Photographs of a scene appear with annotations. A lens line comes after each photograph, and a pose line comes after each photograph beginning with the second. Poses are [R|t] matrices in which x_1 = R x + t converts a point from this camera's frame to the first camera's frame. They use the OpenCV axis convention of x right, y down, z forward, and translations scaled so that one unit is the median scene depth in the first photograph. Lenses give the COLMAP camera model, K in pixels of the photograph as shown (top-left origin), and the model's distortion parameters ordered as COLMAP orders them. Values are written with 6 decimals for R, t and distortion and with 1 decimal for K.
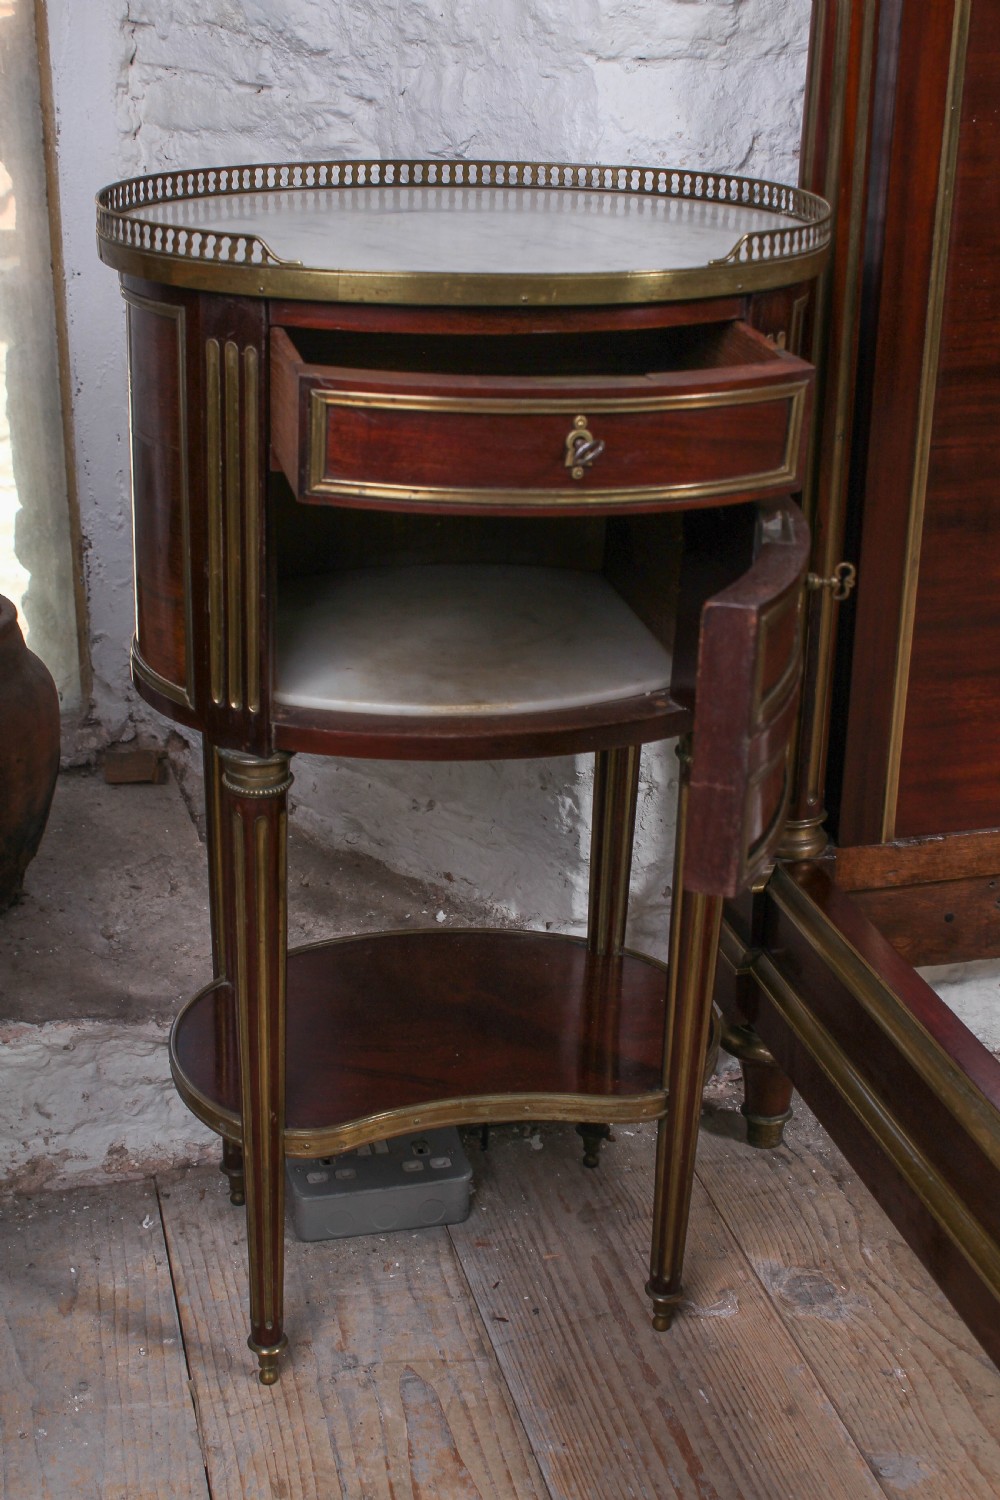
lens RADIAL K [[2052.5, 0, 473.5], [0, 2052.5, 746.9], [0, 0, 1]] dist [-0.053907, 0.000000]
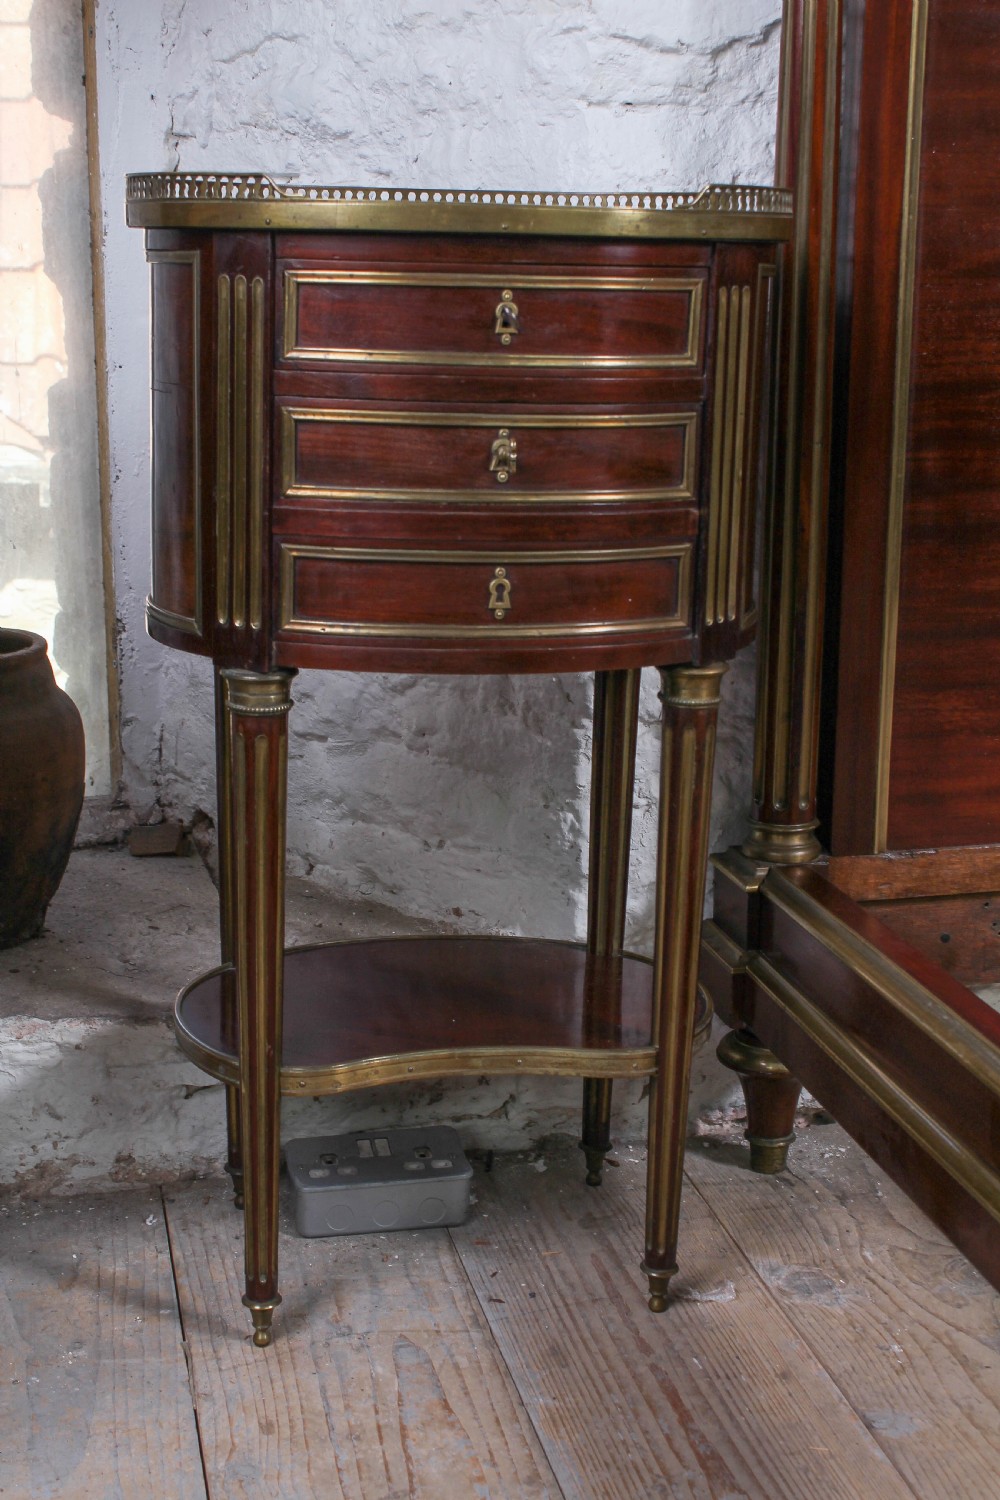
lens RADIAL K [[2052.5, 0, 471.5], [0, 2052.5, 754.7], [0, 0, 1]] dist [-0.053907, 0.000000]
pose [[0.999561, 0.002785, -0.029495, 0.028646], [-0.007391, 0.987533, -0.157237, 0.167605], [0.028689, 0.157386, 0.987120, -0.029705]]
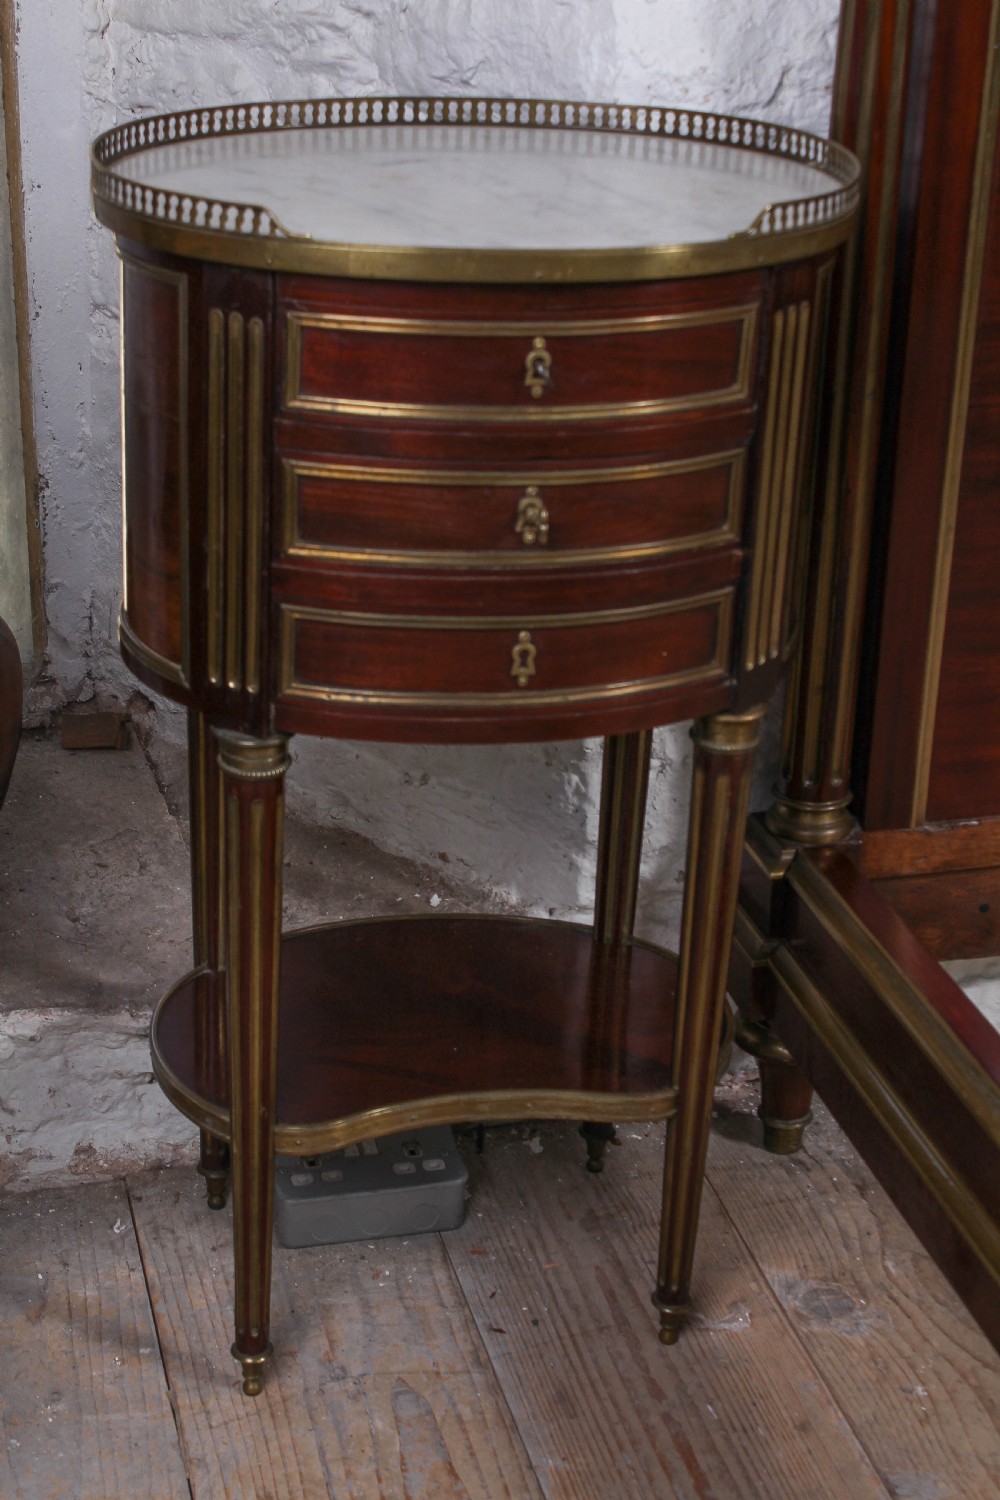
lens RADIAL K [[2507.0, 0, 469.9], [0, 2507.0, 750.8], [0, 0, 1]] dist [-0.011632, 0.000000]
pose [[0.999920, 0.009992, 0.007812, -0.010823], [-0.010206, 0.999559, 0.027898, -0.018205], [-0.007530, -0.027975, 0.999580, -0.140863]]
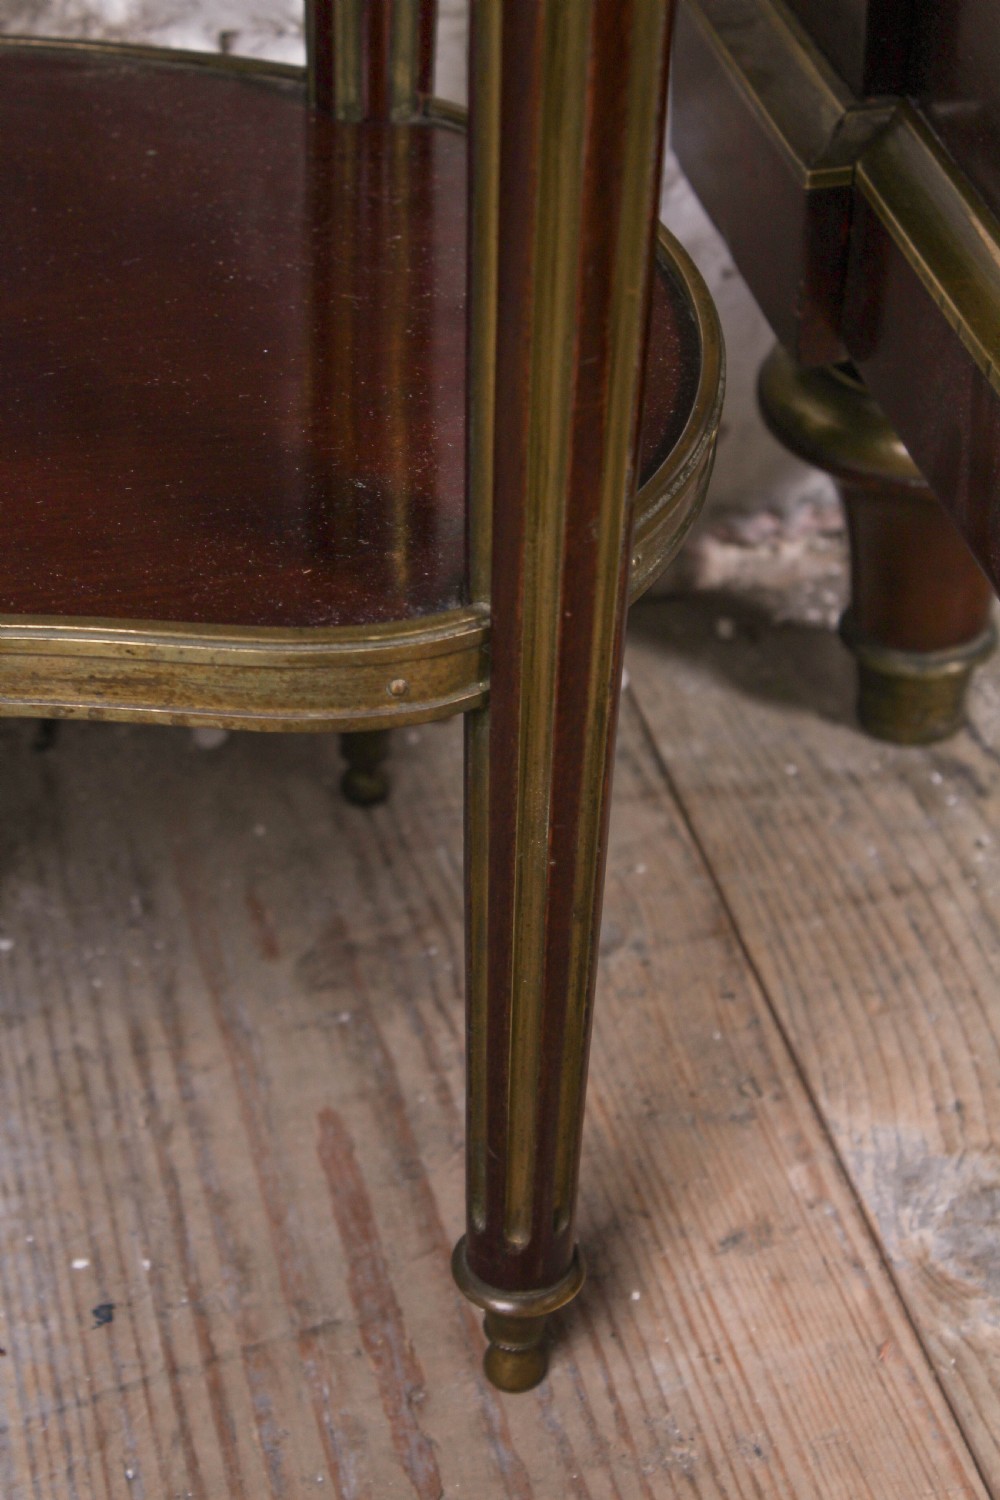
lens RADIAL K [[3485.3, 0, 490.4], [0, 3485.3, 761.5], [0, 0, 1]] dist [0.084633, 0.000000]
pose [[0.999932, 0.001360, -0.011543, 0.090599], [0.001471, 0.970340, 0.241738, 0.071020], [0.011530, -0.241739, 0.970273, 0.506935]]
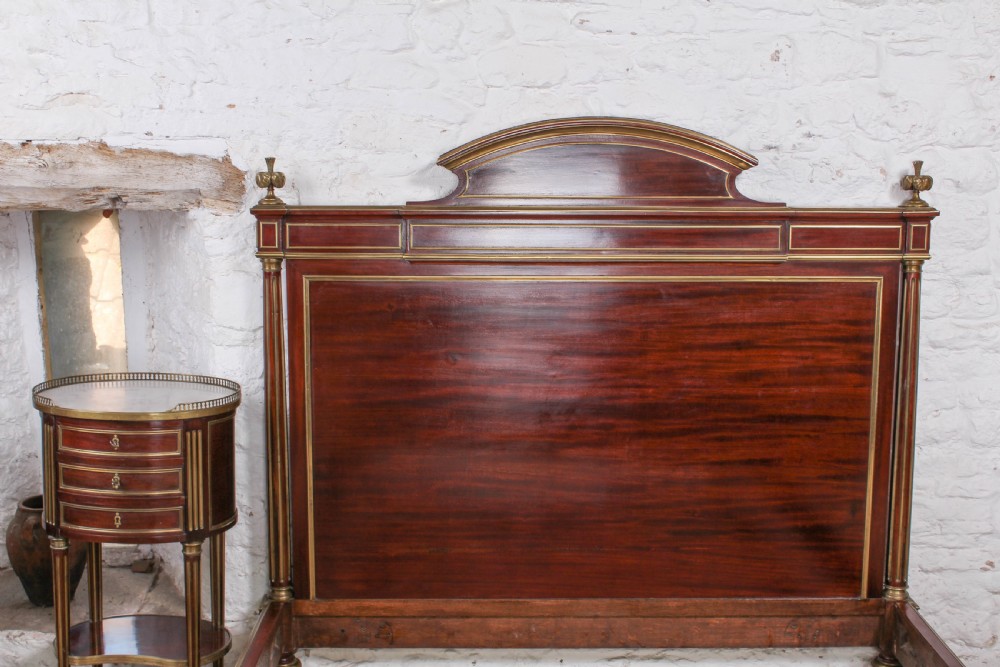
lens RADIAL K [[1368.3, 0, 499.3], [0, 1368.3, 334.4], [0, 0, 1]] dist [-0.053907, 0.000000]
pose [[0.970093, 0.034767, -0.240229, 0.962490], [-0.091399, 0.969168, -0.228823, 0.105828], [0.224867, 0.243936, 0.943361, -0.929540]]
